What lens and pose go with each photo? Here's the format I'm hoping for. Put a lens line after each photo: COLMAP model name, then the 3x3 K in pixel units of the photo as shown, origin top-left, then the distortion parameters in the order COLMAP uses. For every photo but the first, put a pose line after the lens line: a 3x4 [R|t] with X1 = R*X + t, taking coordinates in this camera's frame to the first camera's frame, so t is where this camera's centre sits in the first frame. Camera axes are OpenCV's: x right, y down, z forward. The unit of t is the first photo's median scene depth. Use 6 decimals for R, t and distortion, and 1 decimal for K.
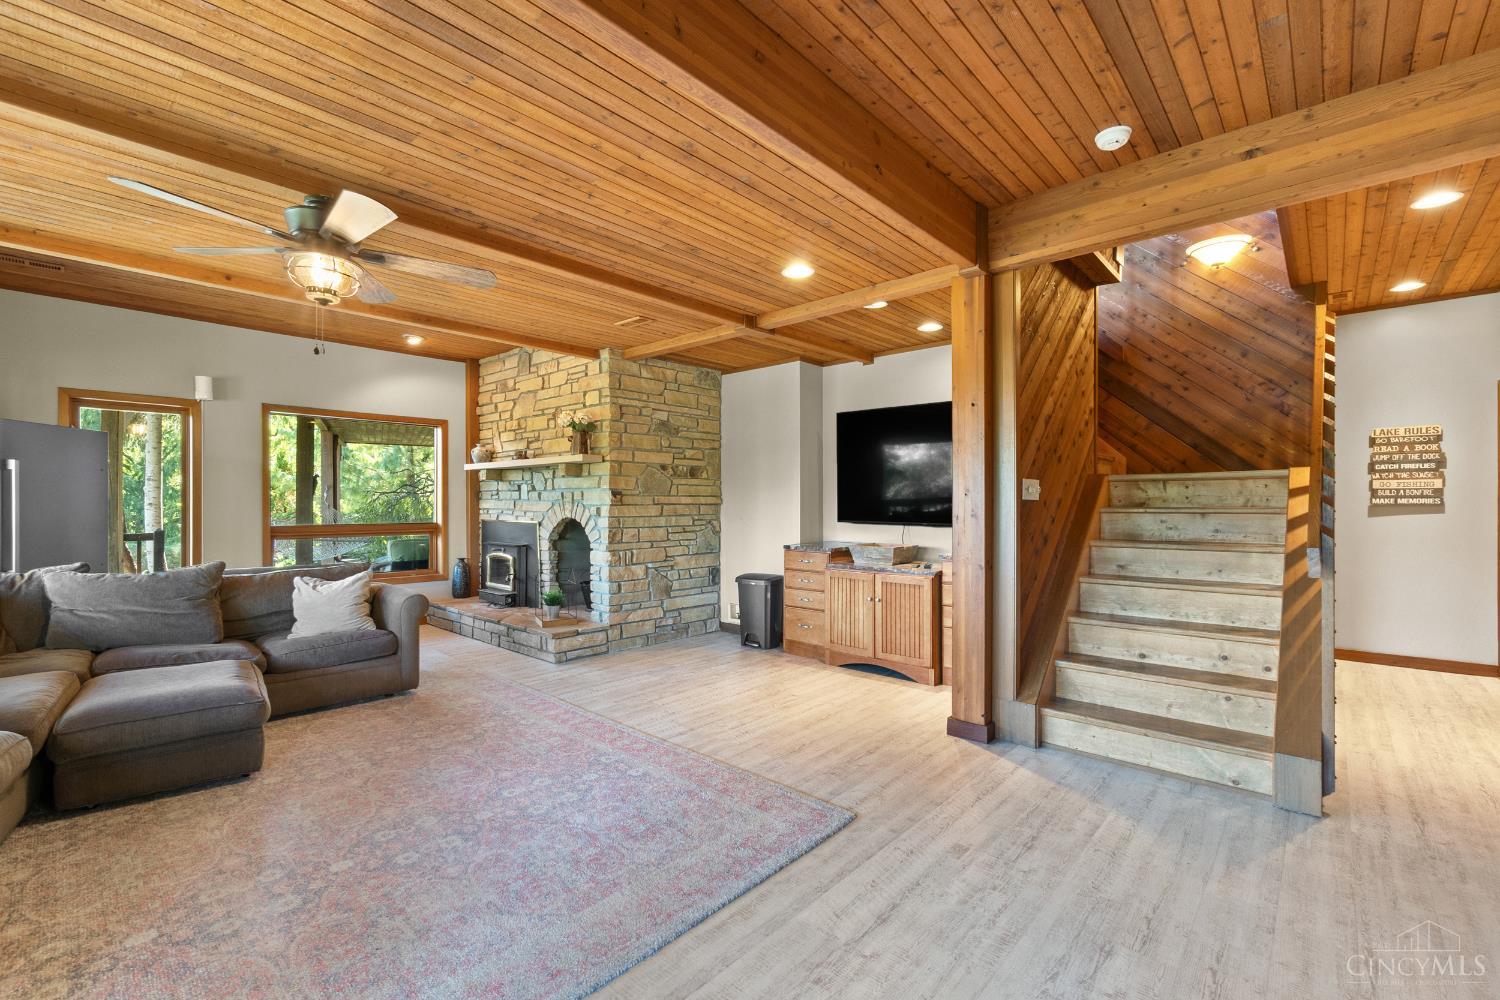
lens RADIAL K [[641.7, 0, 749.7], [0, 641.7, 488.4], [0, 0, 1]] dist [-0.007622, 0.000062]
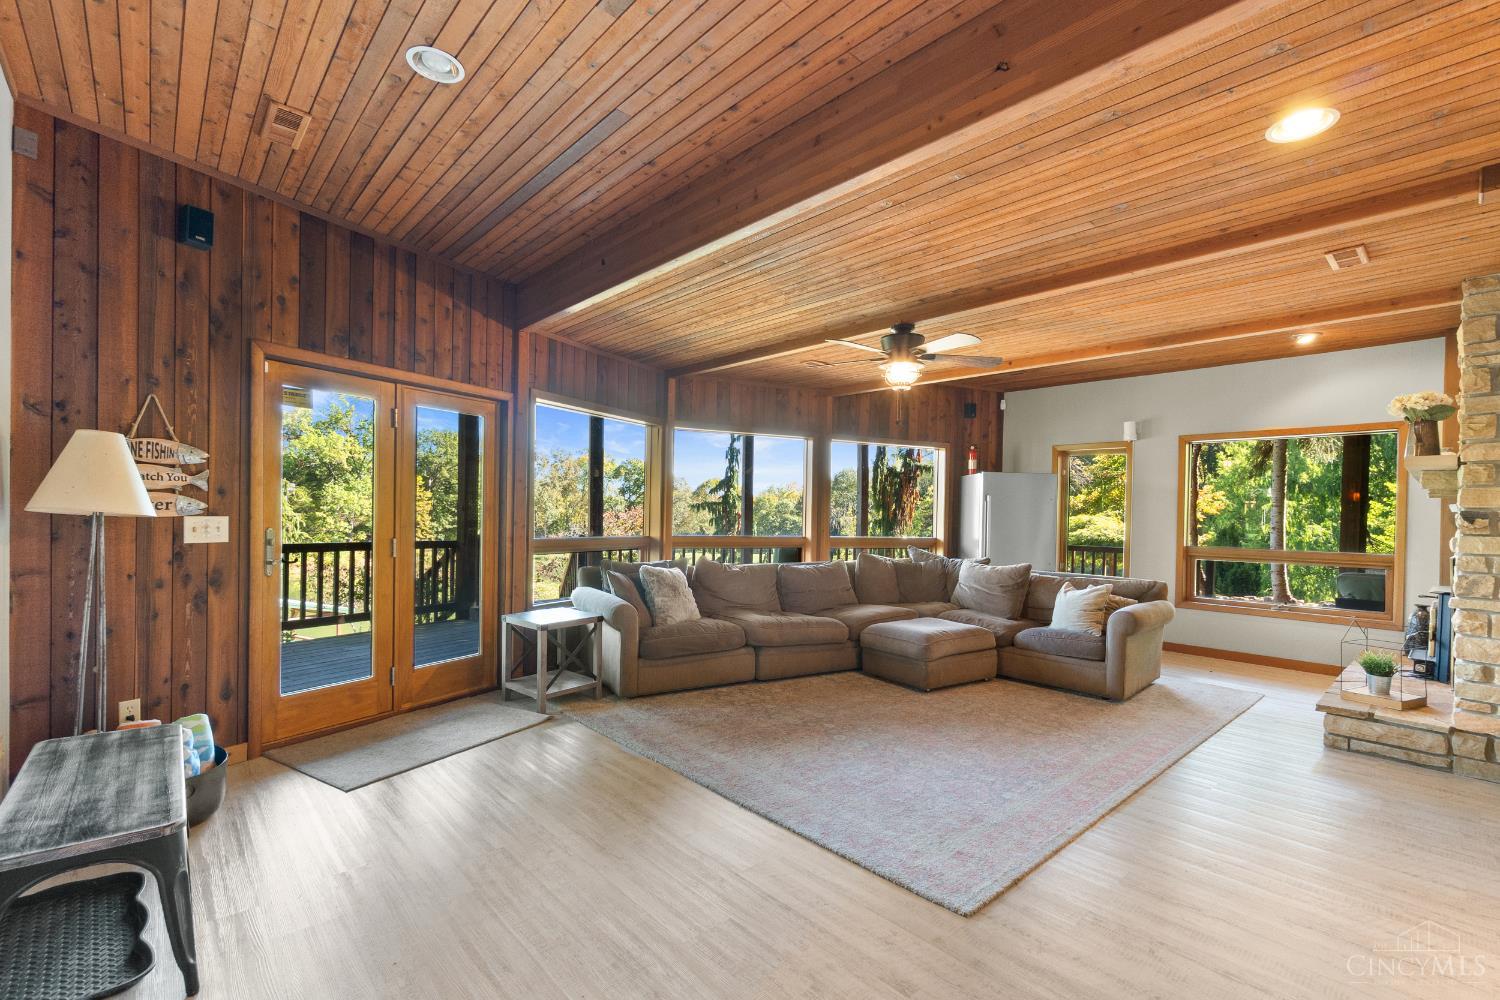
lens RADIAL K [[645.7, 0, 743.1], [0, 645.7, 507.0], [0, 0, 1]] dist [-0.007987, 0.000188]
pose [[-0.089445, -0.014094, -0.995892, 0.747559], [0.000733, 0.999899, -0.014217, 0.012351], [0.995991, -0.002002, -0.089426, 0.601500]]
